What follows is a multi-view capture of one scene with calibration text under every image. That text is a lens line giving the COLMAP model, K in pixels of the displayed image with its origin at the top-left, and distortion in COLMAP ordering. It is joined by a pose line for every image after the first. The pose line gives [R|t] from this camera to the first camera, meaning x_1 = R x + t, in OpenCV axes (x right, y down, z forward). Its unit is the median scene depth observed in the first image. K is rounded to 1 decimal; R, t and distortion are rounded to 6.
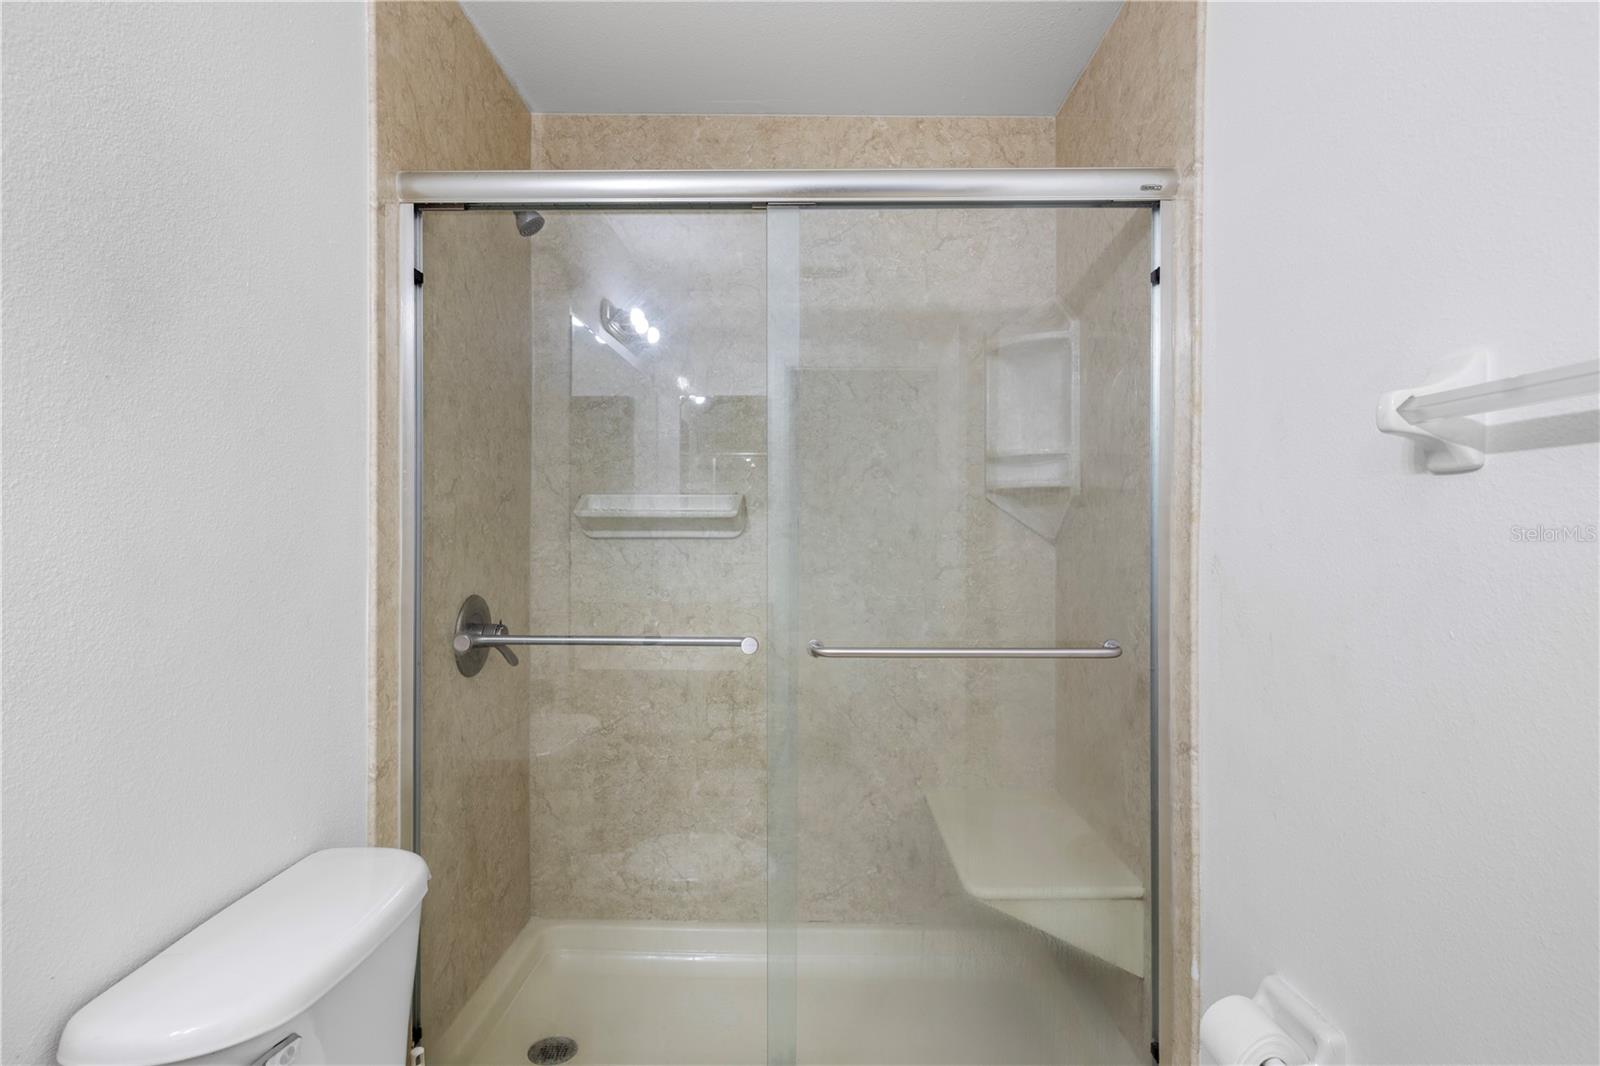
lens RADIAL K [[778.5, 0, 801.0], [0, 778.5, 538.0], [0, 0, 1]] dist [-0.010081, -0.000301]
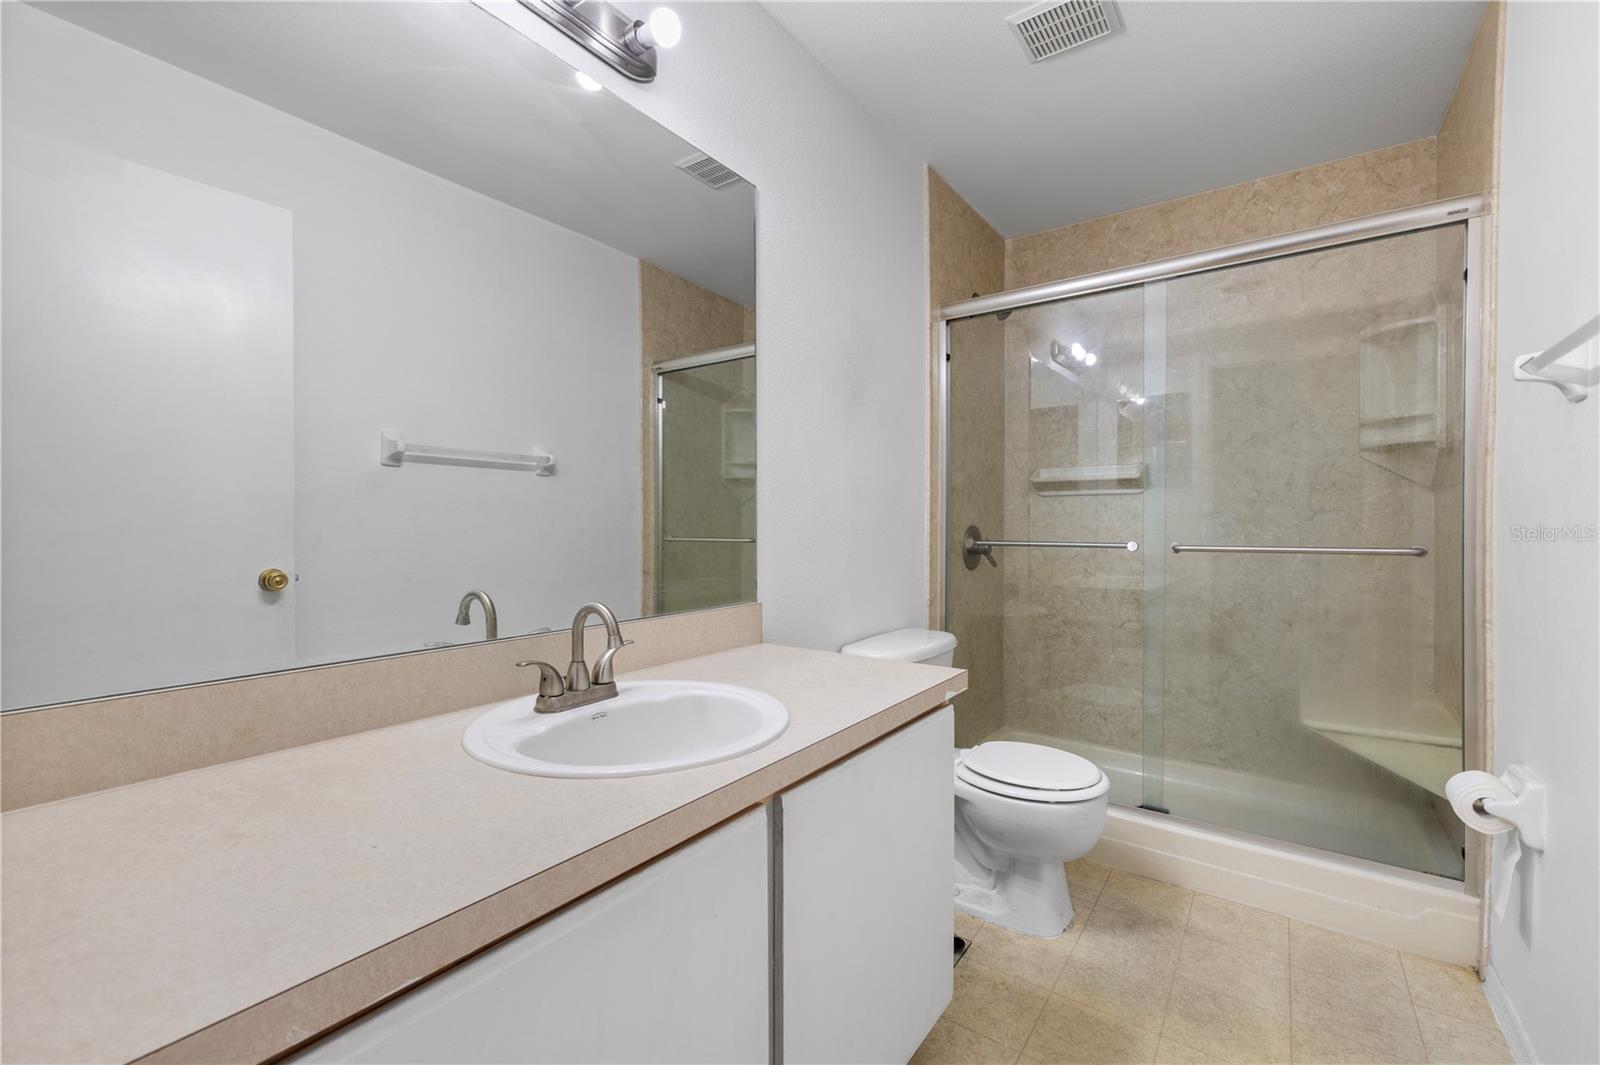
lens RADIAL K [[677.7, 0, 795.9], [0, 677.7, 524.3], [0, 0, 1]] dist [0.000013, 0.000362]
pose [[0.807669, -0.002291, -0.589631, 0.149711], [-0.006018, 0.999908, -0.012129, 0.080577], [0.589605, 0.013345, 0.807581, -0.440928]]
